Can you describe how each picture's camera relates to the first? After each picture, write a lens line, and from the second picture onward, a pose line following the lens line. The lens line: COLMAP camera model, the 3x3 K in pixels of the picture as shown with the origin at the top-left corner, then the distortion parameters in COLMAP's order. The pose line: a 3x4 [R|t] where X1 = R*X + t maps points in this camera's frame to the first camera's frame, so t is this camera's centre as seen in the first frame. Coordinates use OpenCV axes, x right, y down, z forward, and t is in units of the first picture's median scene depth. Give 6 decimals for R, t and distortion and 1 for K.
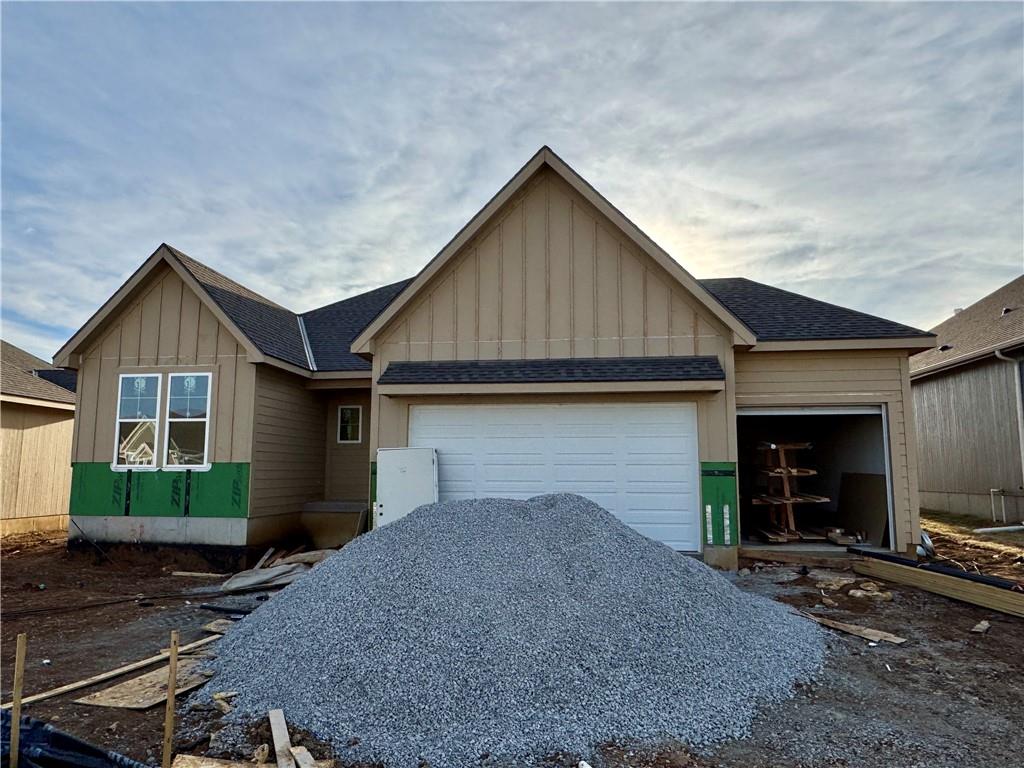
lens RADIAL K [[677.1, 0, 507.9], [0, 677.1, 386.5], [0, 0, 1]] dist [0.000480, -0.001051]
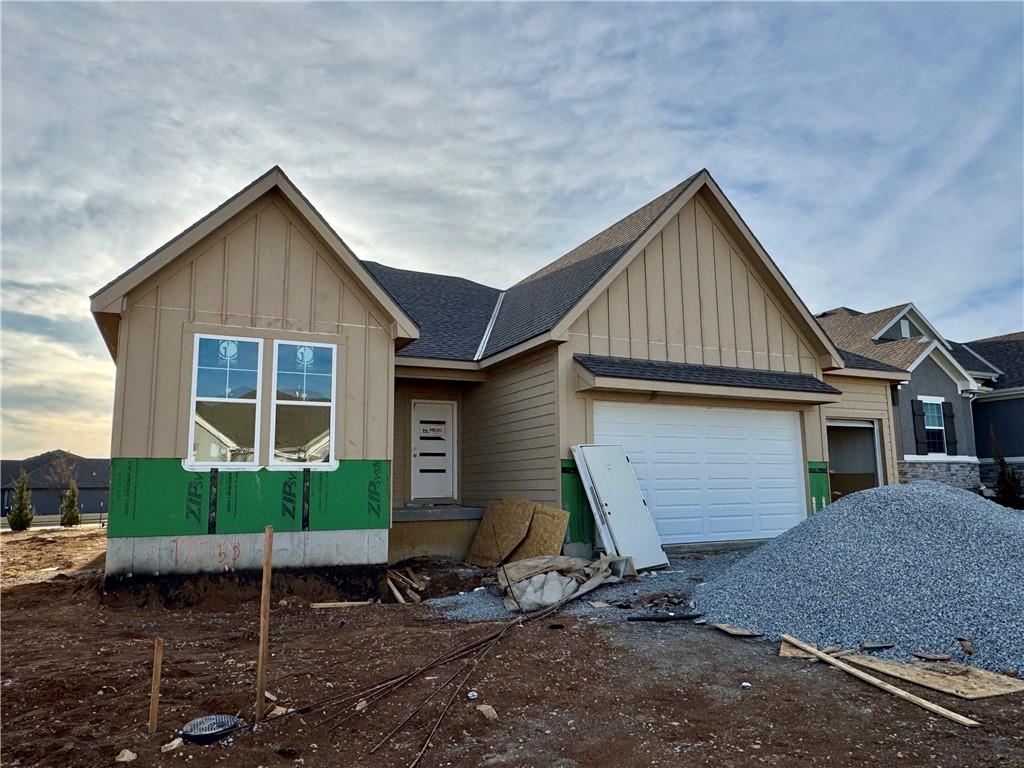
lens RADIAL K [[677.1, 0, 507.9], [0, 677.1, 386.5], [0, 0, 1]] dist [0.000480, -0.001051]
pose [[0.836381, 0.069350, 0.543744, -0.704215], [-0.056072, 0.997585, -0.040985, 0.049371], [-0.545273, 0.003791, 0.838250, 0.240551]]
